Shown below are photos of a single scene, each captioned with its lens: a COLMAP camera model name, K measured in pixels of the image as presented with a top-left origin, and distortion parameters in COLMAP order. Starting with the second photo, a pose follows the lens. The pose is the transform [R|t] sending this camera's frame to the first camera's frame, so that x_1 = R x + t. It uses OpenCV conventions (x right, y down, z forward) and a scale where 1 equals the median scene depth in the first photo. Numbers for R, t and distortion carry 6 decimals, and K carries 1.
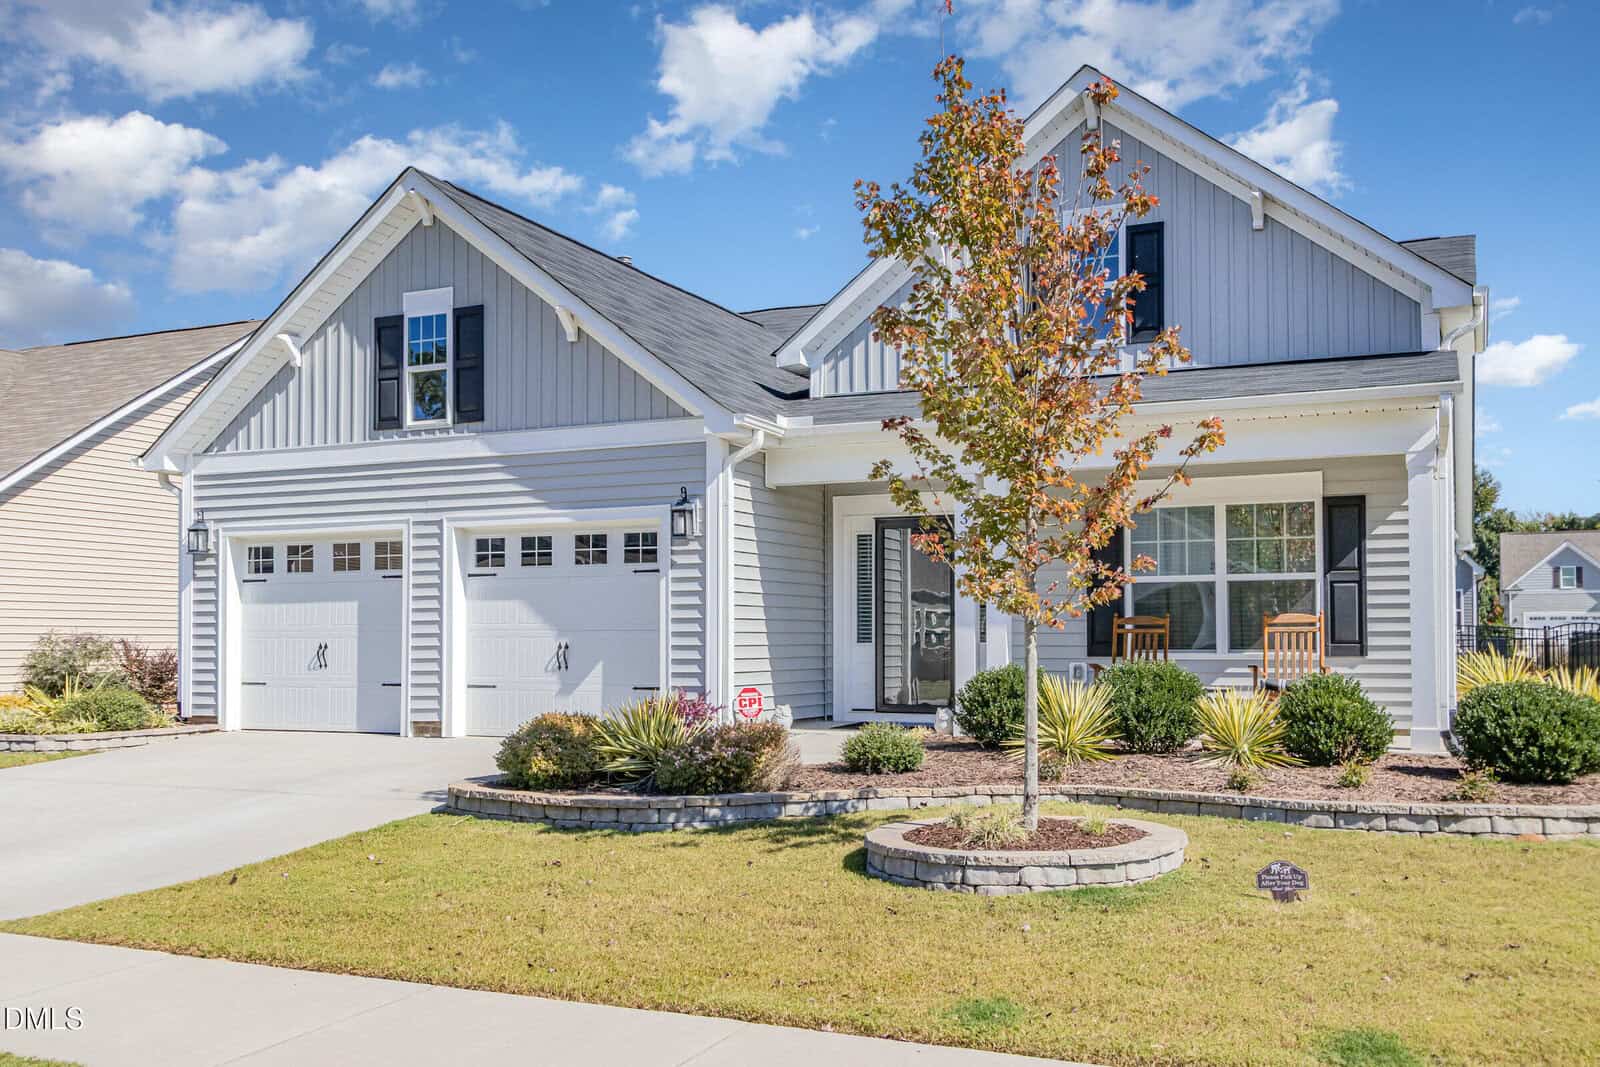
lens RADIAL K [[1518.4, 0, 793.3], [0, 1518.4, 550.8], [0, 0, 1]] dist [0.007054, 0.000000]
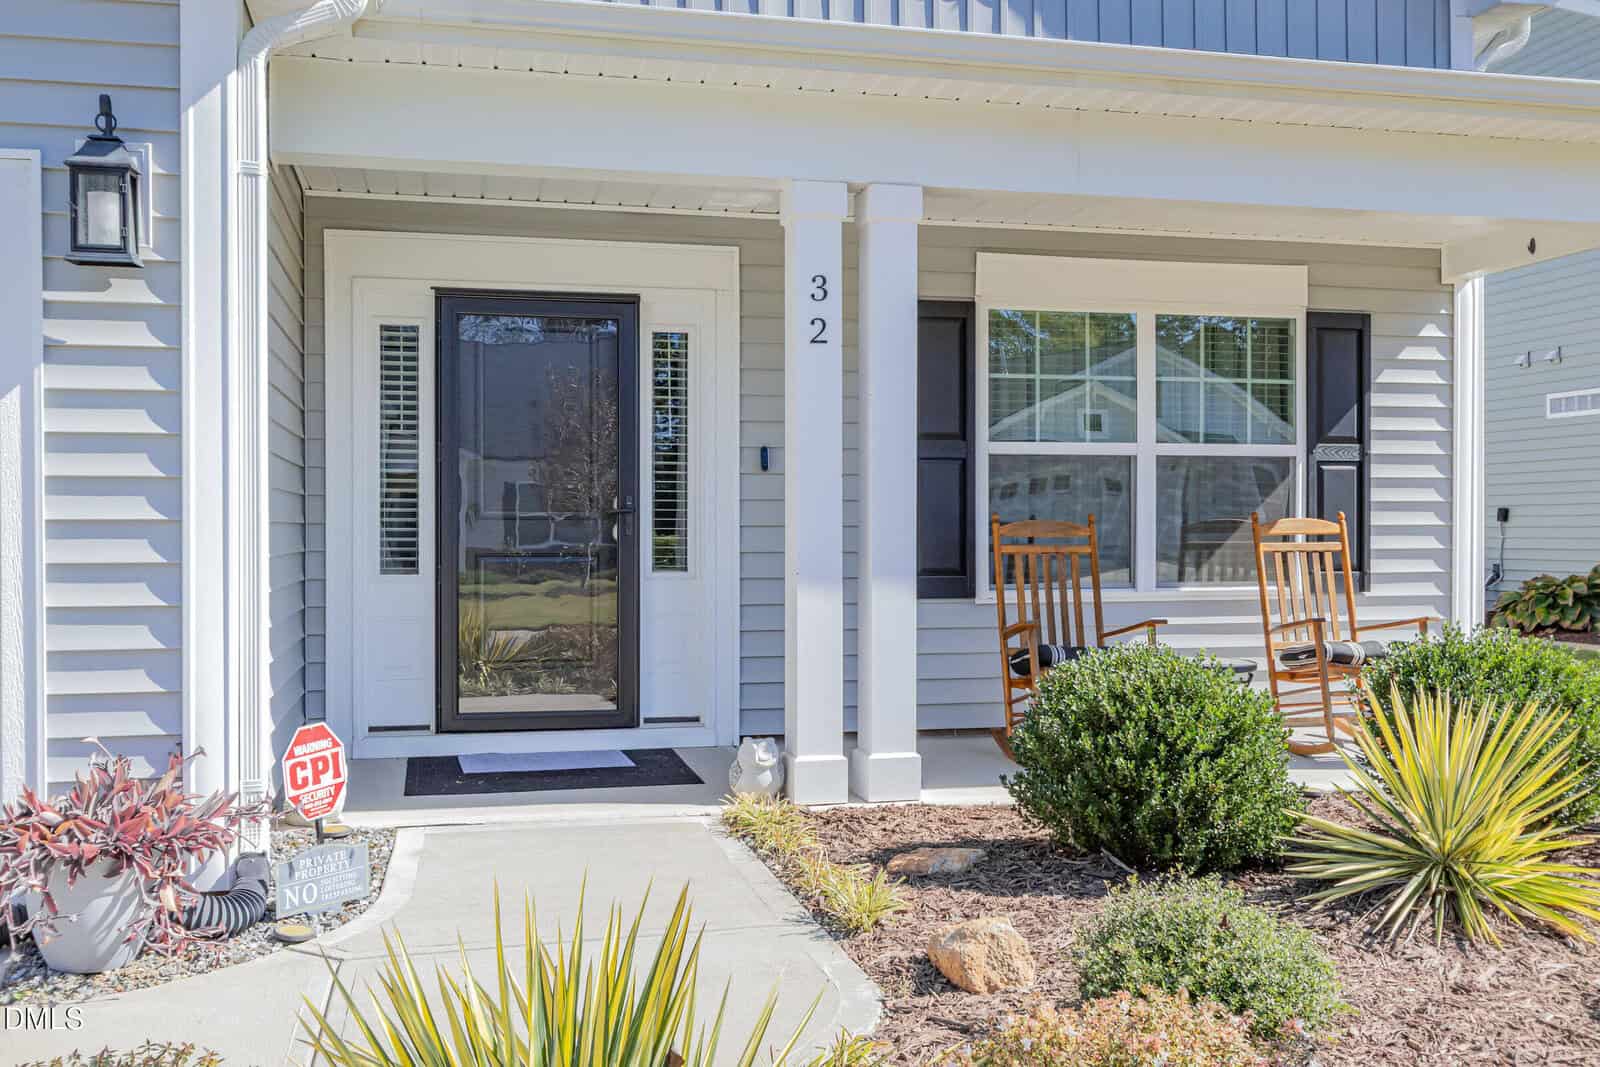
lens RADIAL K [[1518.4, 0, 804.1], [0, 1518.4, 531.3], [0, 0, 1]] dist [0.007054, 0.000000]
pose [[0.785604, -0.000227, 0.618730, -0.143621], [-0.037577, 0.998136, 0.048078, 0.024469], [-0.617587, -0.061021, 0.784132, 0.629046]]
